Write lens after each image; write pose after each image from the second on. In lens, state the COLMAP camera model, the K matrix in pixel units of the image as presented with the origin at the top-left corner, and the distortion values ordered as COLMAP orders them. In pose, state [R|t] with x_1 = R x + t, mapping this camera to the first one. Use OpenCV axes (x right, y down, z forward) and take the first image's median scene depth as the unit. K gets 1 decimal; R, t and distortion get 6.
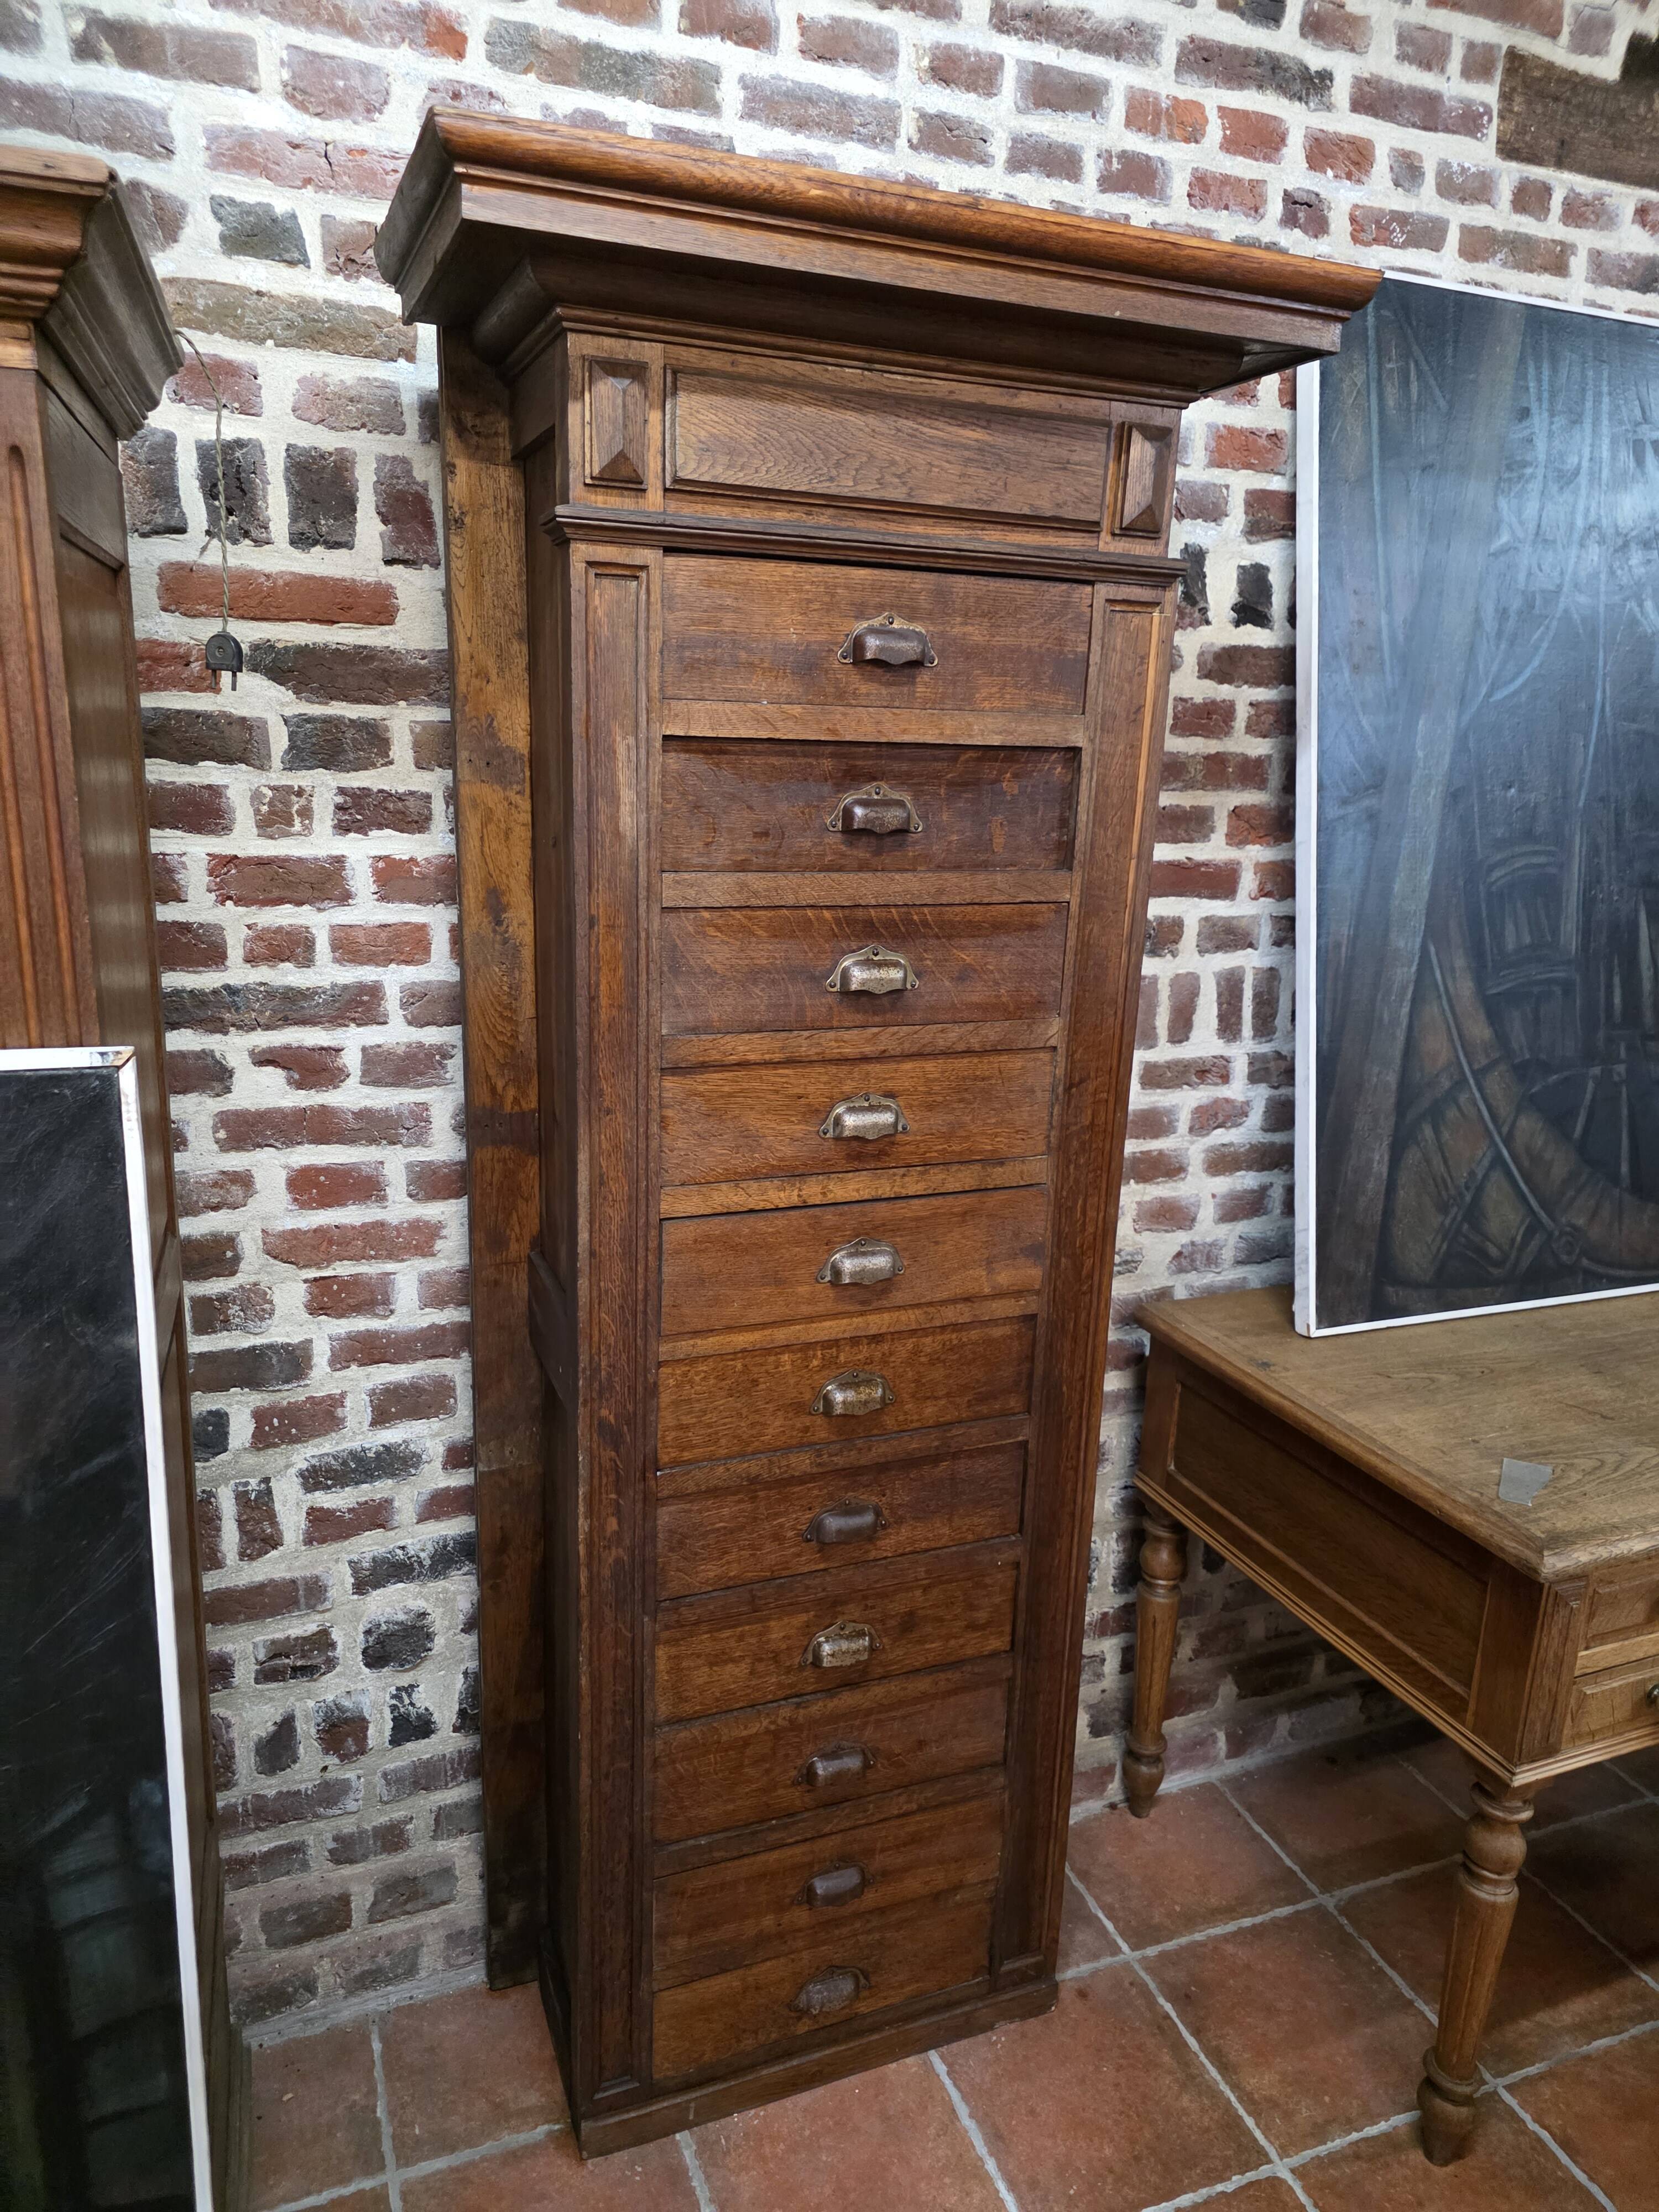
lens RADIAL K [[1479.7, 0, 818.5], [0, 1479.7, 1122.6], [0, 0, 1]] dist [0.044895, -0.032901]
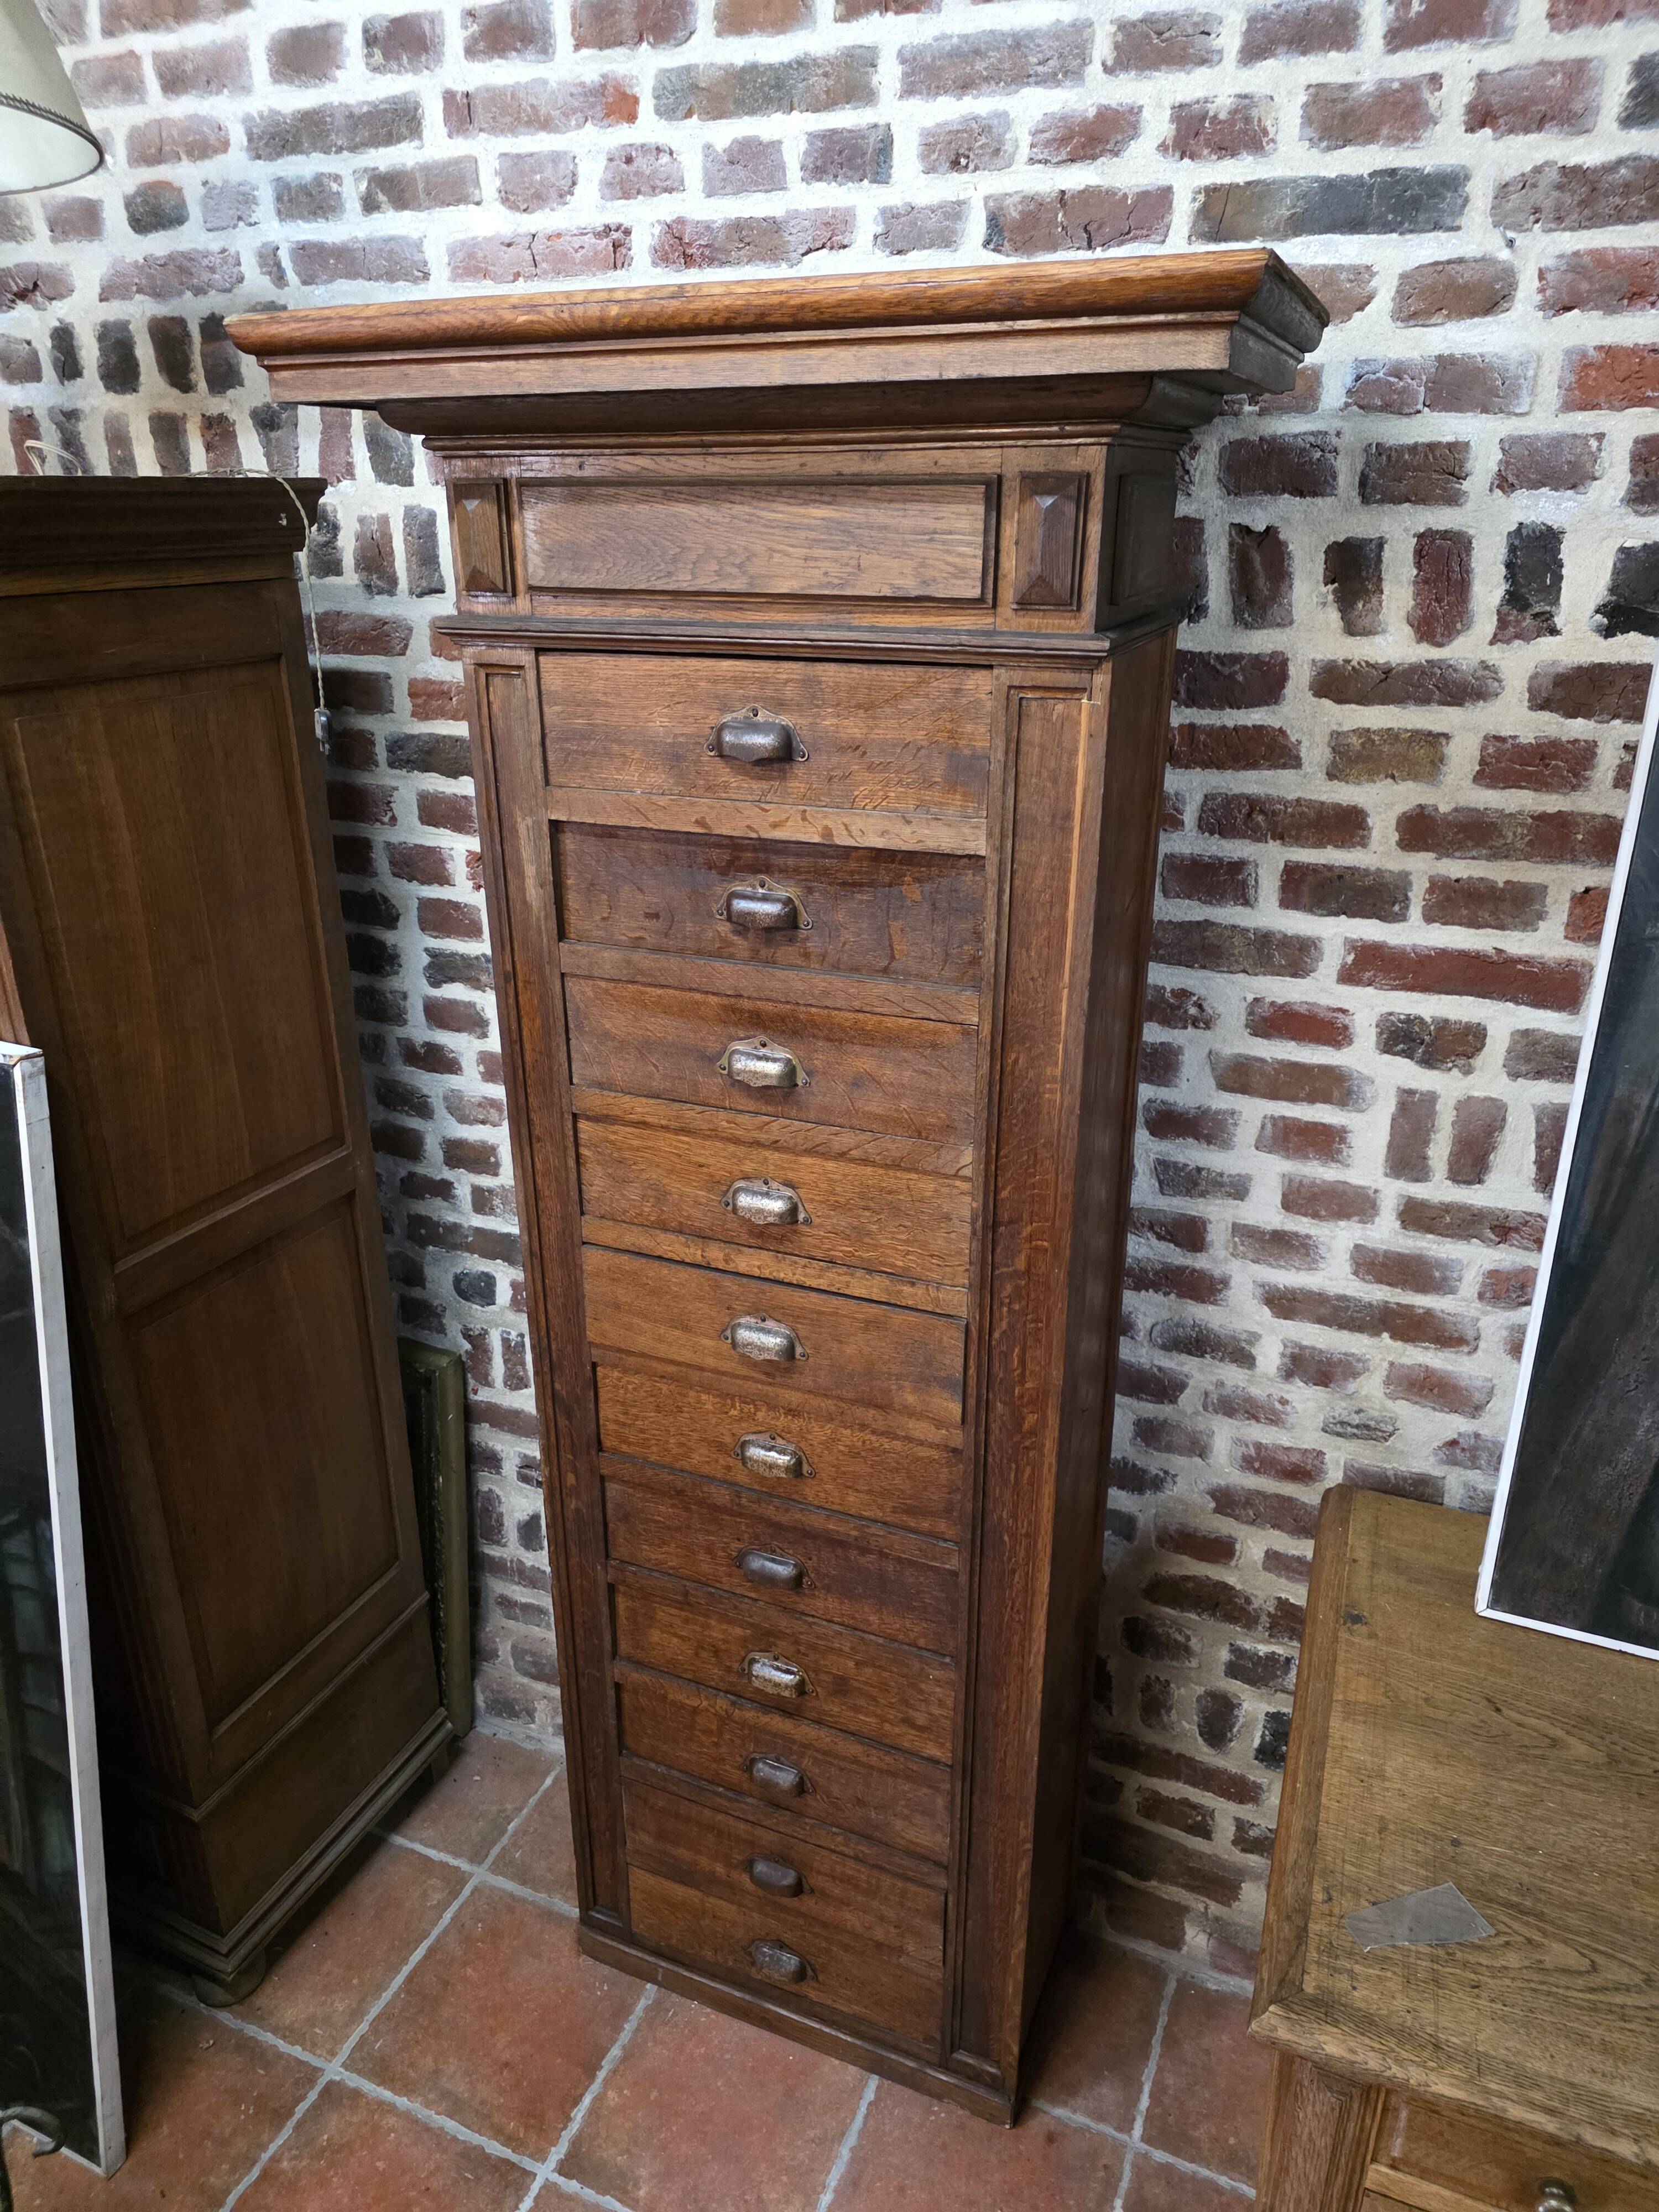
lens RADIAL K [[1479.7, 0, 818.5], [0, 1479.7, 1122.6], [0, 0, 1]] dist [0.044895, -0.032901]
pose [[0.712884, 0.238157, -0.659604, 0.675541], [-0.152116, 0.970689, 0.186075, -0.236099], [0.684585, -0.032314, 0.728216, 0.293522]]
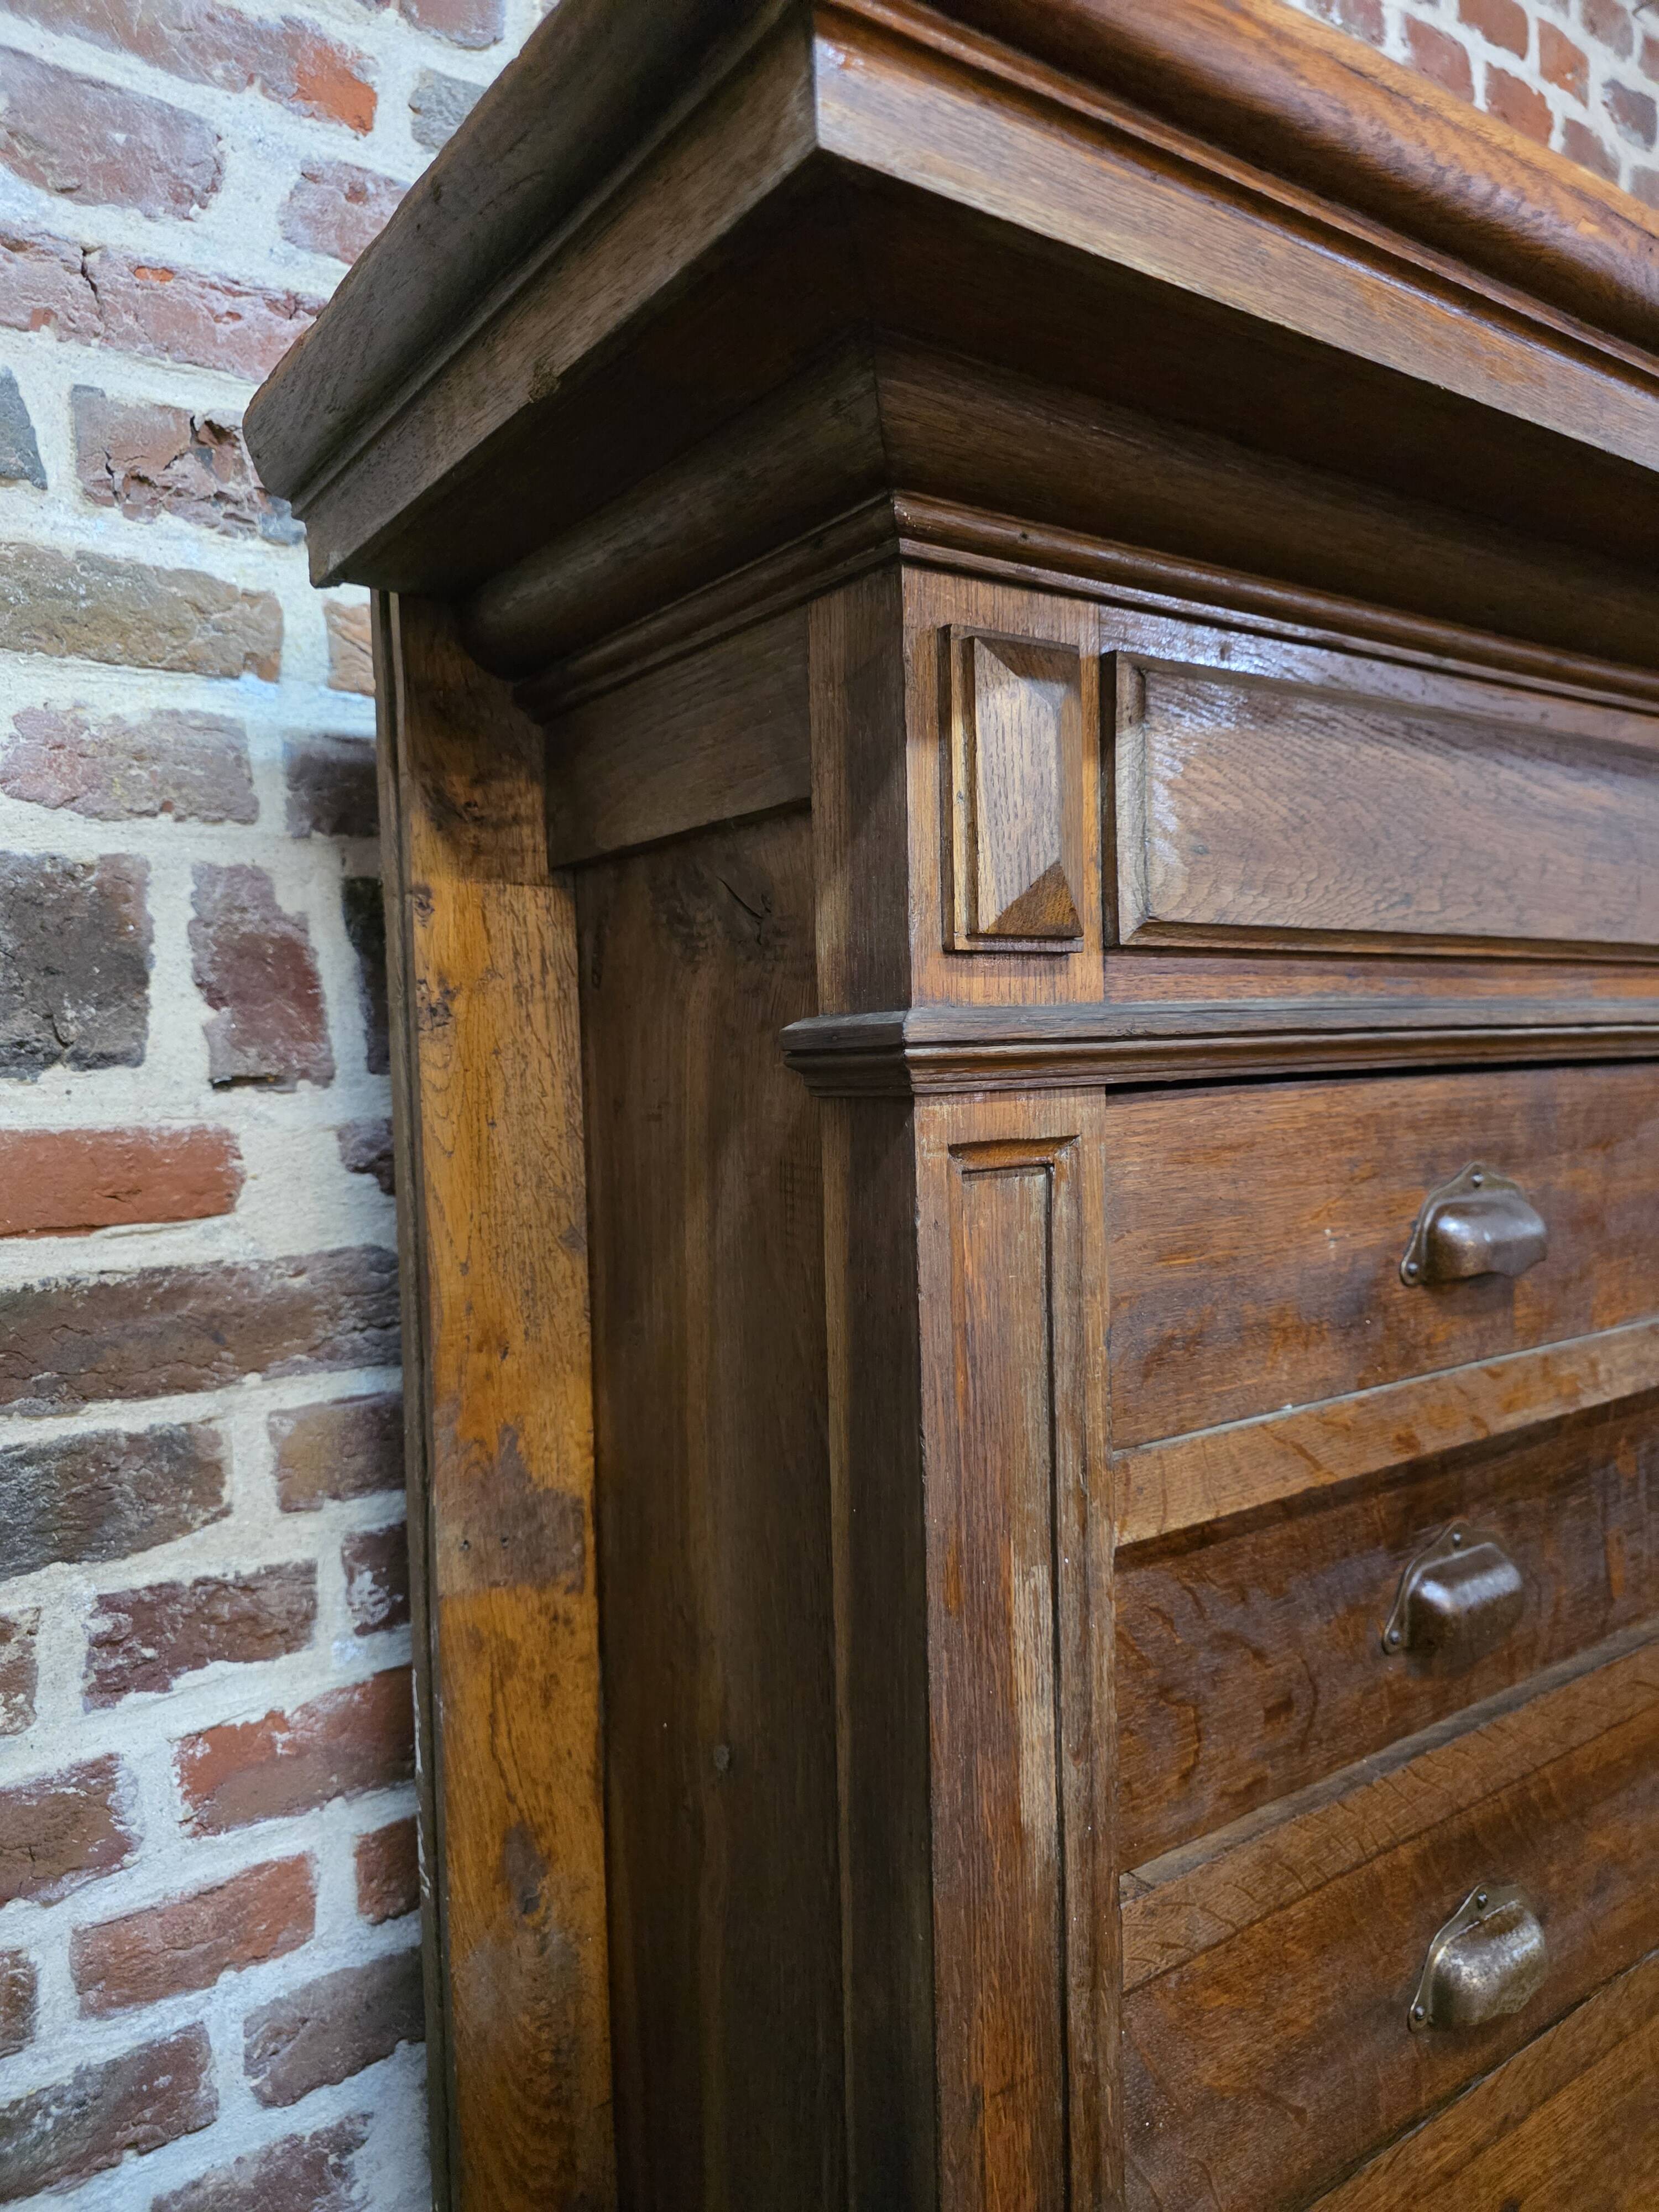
lens RADIAL K [[1506.7, 0, 810.9], [0, 1506.7, 1111.6], [0, 0, 1]] dist [0.032311, -0.027745]
pose [[0.971384, -0.068999, 0.227271, -0.221053], [0.116697, 0.972062, -0.203660, -0.254968], [-0.206869, 0.224354, 0.952298, 0.532106]]
